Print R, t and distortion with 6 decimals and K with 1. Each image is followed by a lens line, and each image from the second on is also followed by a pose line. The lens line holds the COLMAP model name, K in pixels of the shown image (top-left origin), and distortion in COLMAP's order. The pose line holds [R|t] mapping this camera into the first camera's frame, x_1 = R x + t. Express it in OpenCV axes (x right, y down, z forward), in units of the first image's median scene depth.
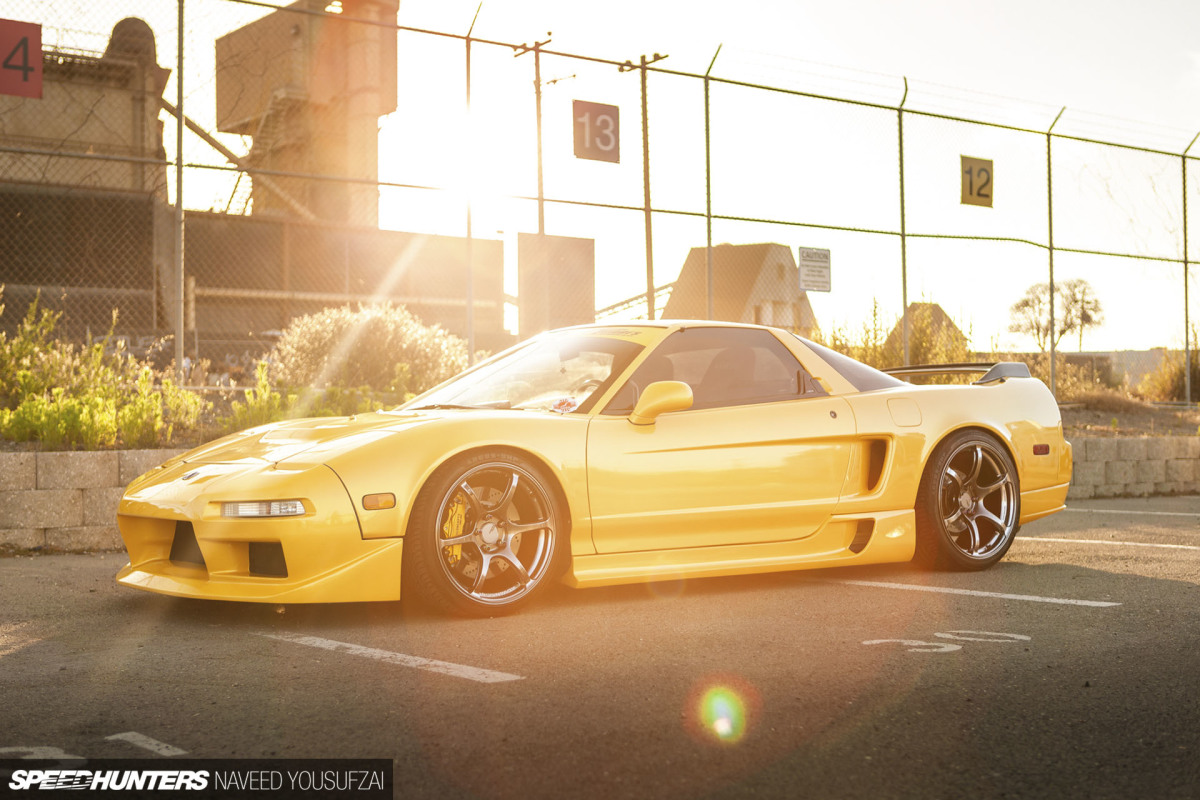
lens RADIAL K [[1618.8, 0, 600.0], [0, 1618.8, 400.0], [0, 0, 1]] dist [-0.013335, -0.019457]
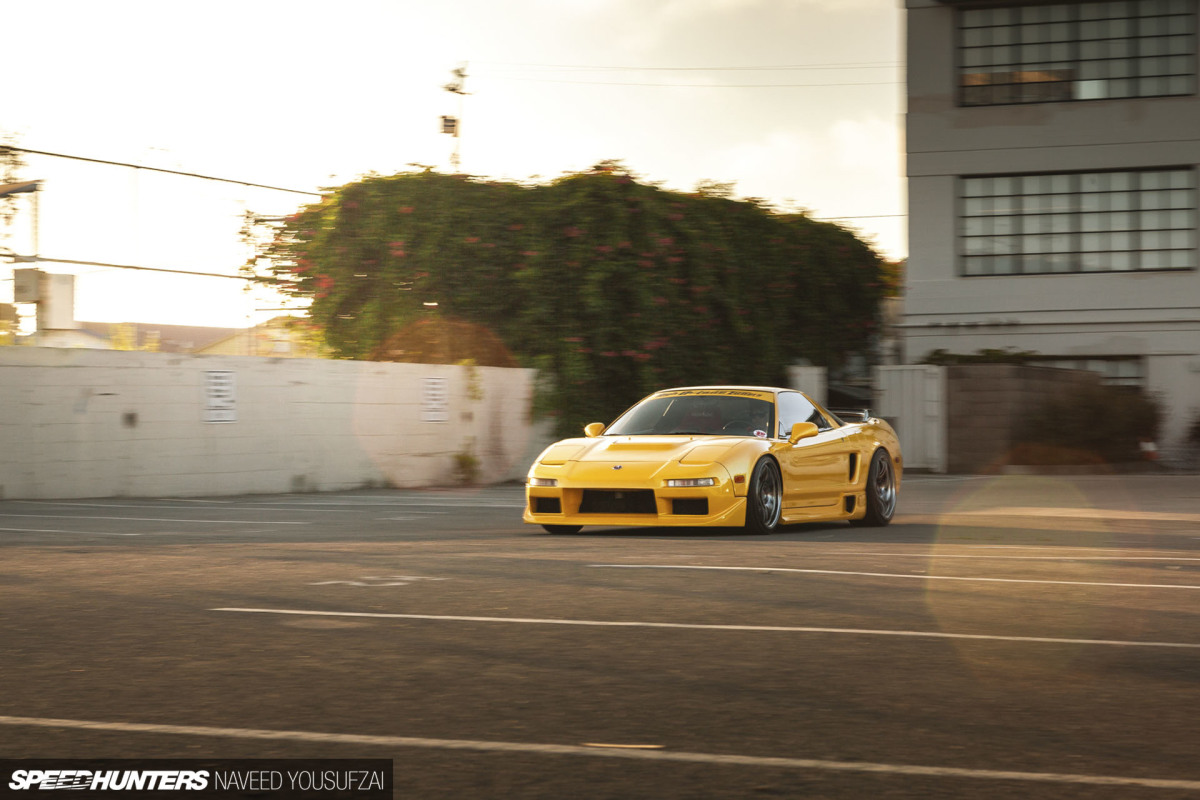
lens RADIAL K [[2597.1, 0, 600.0], [0, 2597.1, 400.0], [0, 0, 1]] dist [-0.121810, 0.017483]
pose [[0.883704, 0.014796, 0.467813, -1.504870], [-0.012771, 0.999890, -0.007499, -0.010735], [-0.467873, 0.000653, 0.883796, -1.534338]]
